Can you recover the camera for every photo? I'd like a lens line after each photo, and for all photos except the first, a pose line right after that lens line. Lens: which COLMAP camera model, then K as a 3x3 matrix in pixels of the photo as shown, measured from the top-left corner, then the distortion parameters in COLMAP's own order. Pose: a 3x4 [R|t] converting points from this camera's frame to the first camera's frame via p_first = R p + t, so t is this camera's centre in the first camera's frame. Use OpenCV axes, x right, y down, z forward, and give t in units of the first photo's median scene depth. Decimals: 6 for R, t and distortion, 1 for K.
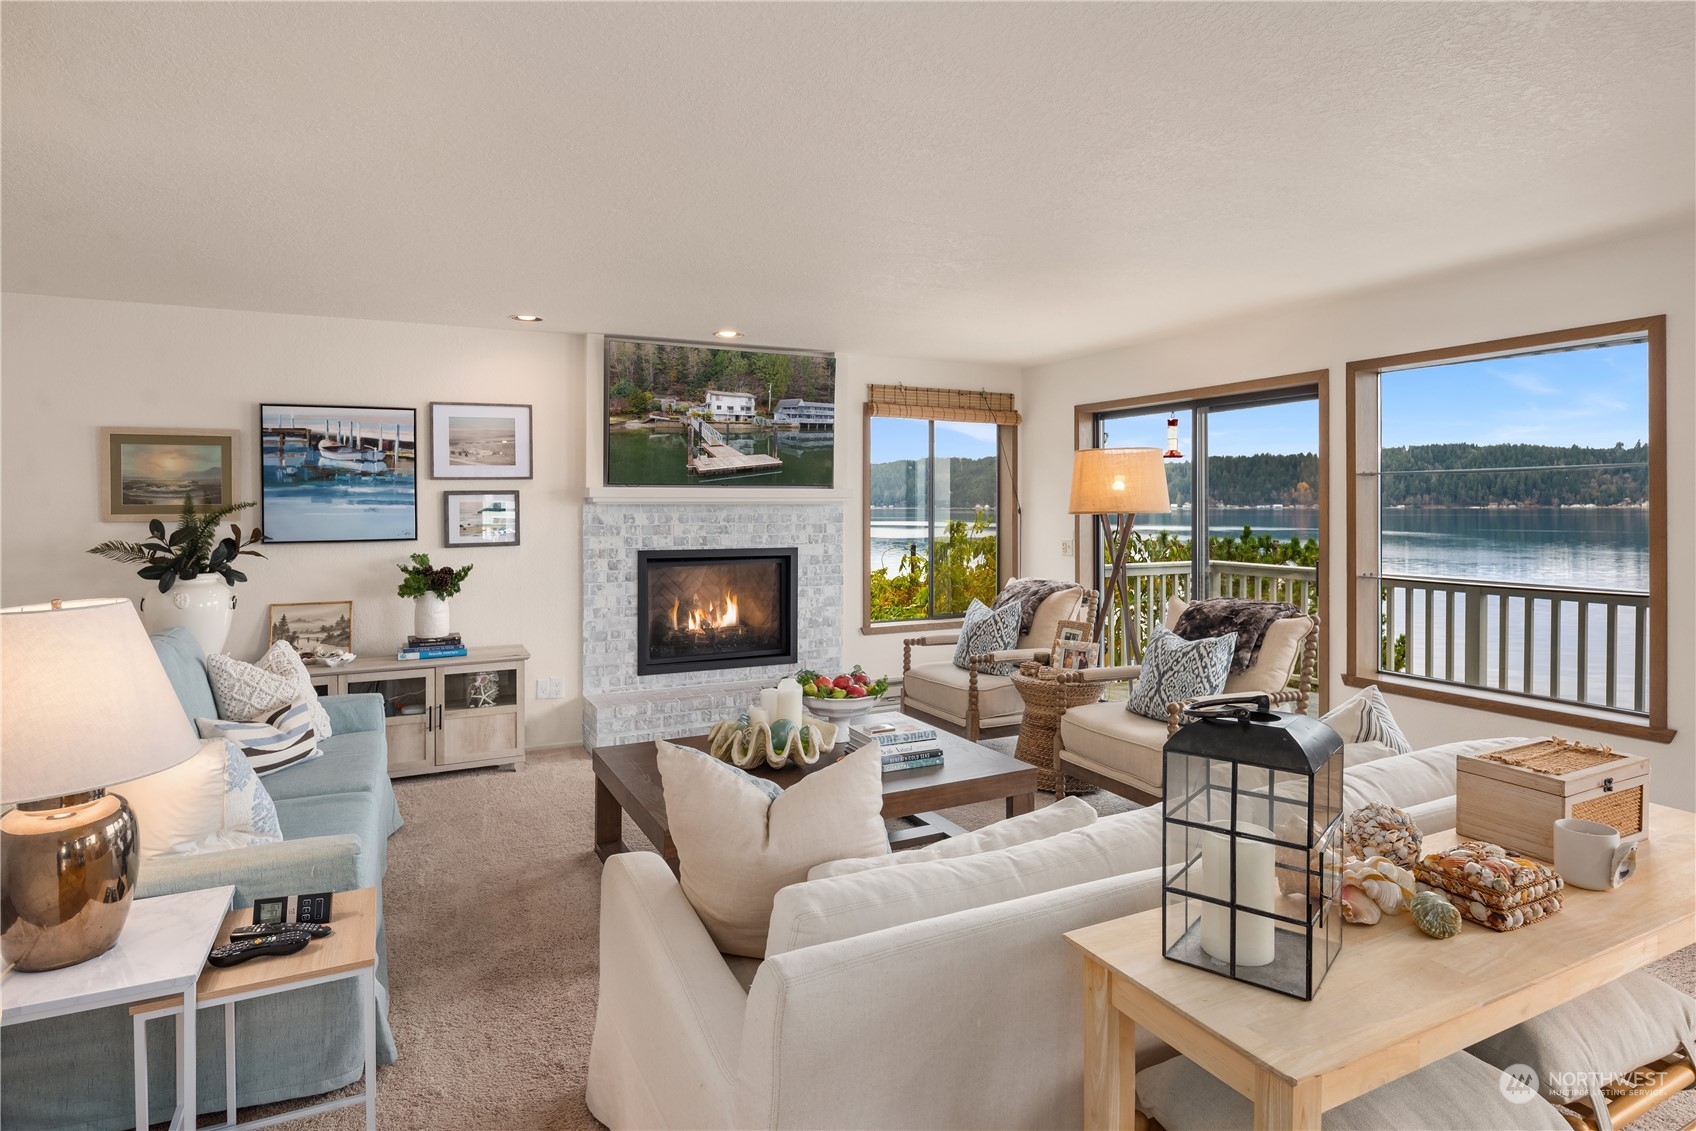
lens RADIAL K [[919.5, 0, 853.6], [0, 919.5, 527.9], [0, 0, 1]] dist [-0.005243, -0.001608]
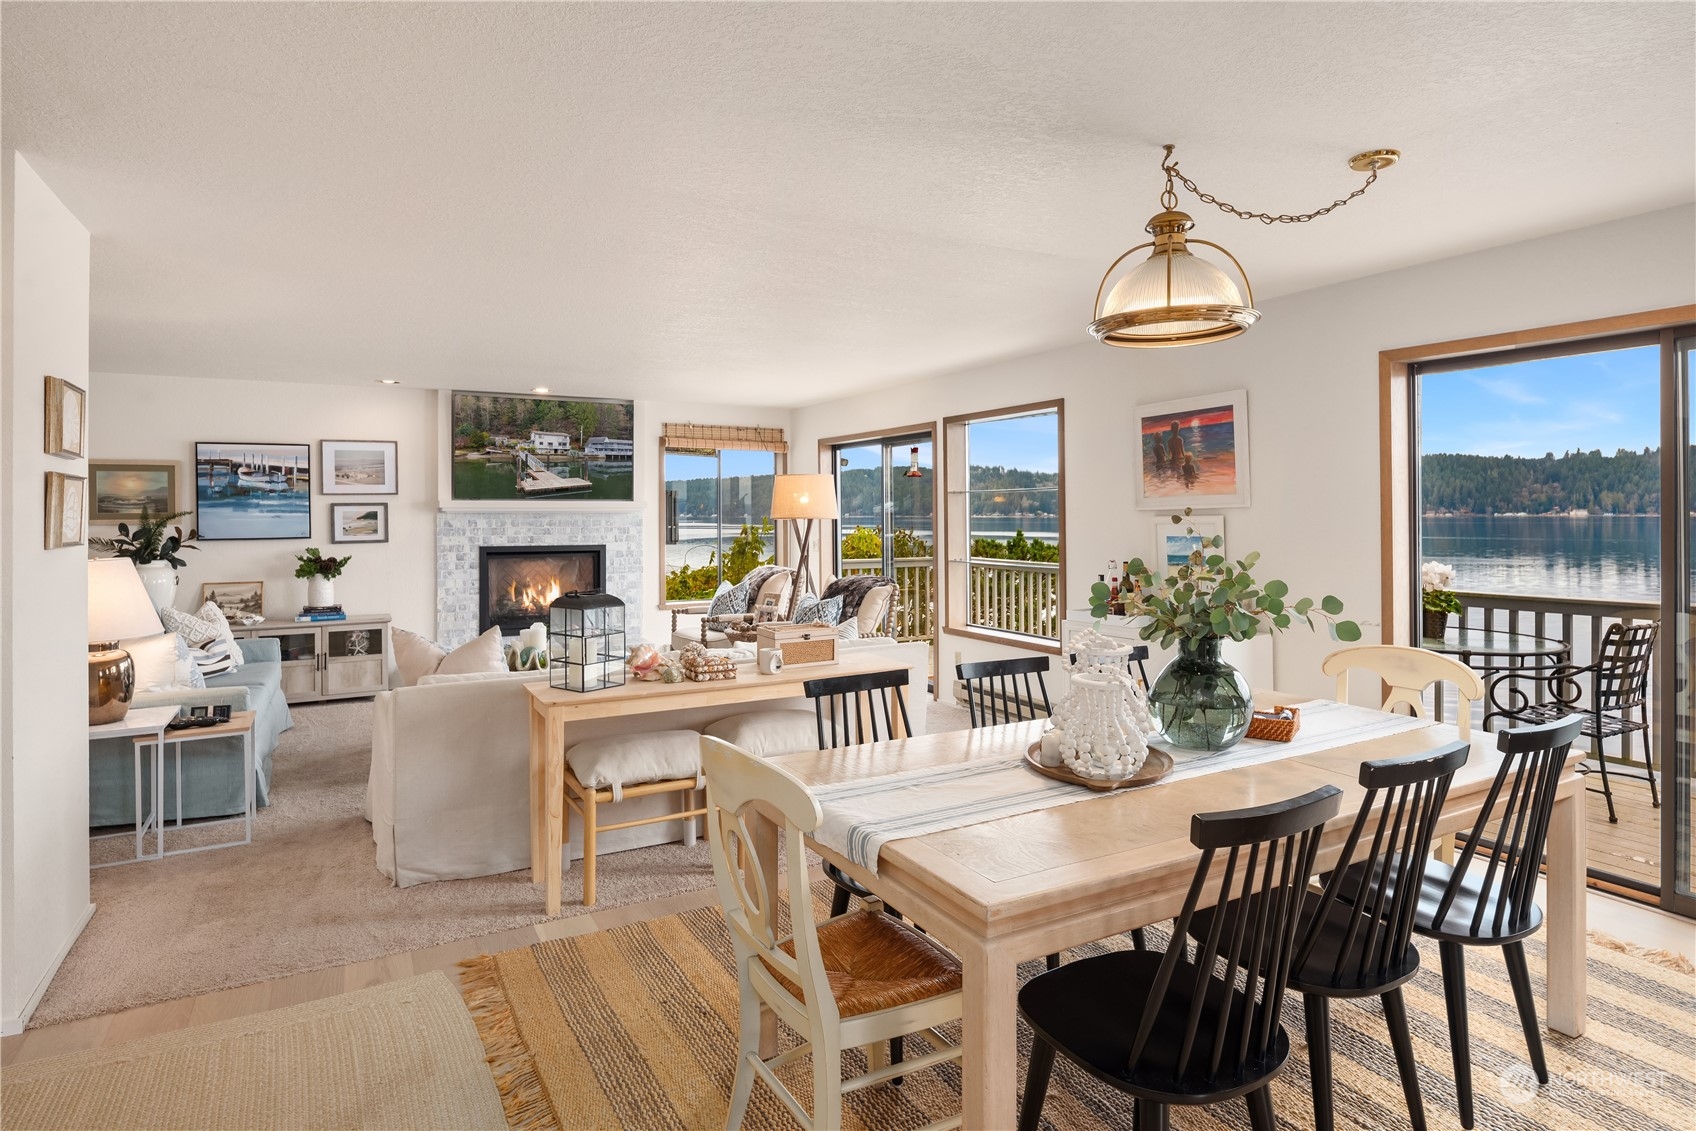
lens RADIAL K [[924.6, 0, 841.9], [0, 924.6, 537.0], [0, 0, 1]] dist [0.040421, -0.040921]
pose [[0.999553, -0.001339, 0.029852, 0.303523], [0.001350, 0.999999, -0.000359, 0.013247], [-0.029852, 0.000399, 0.999554, -0.465261]]
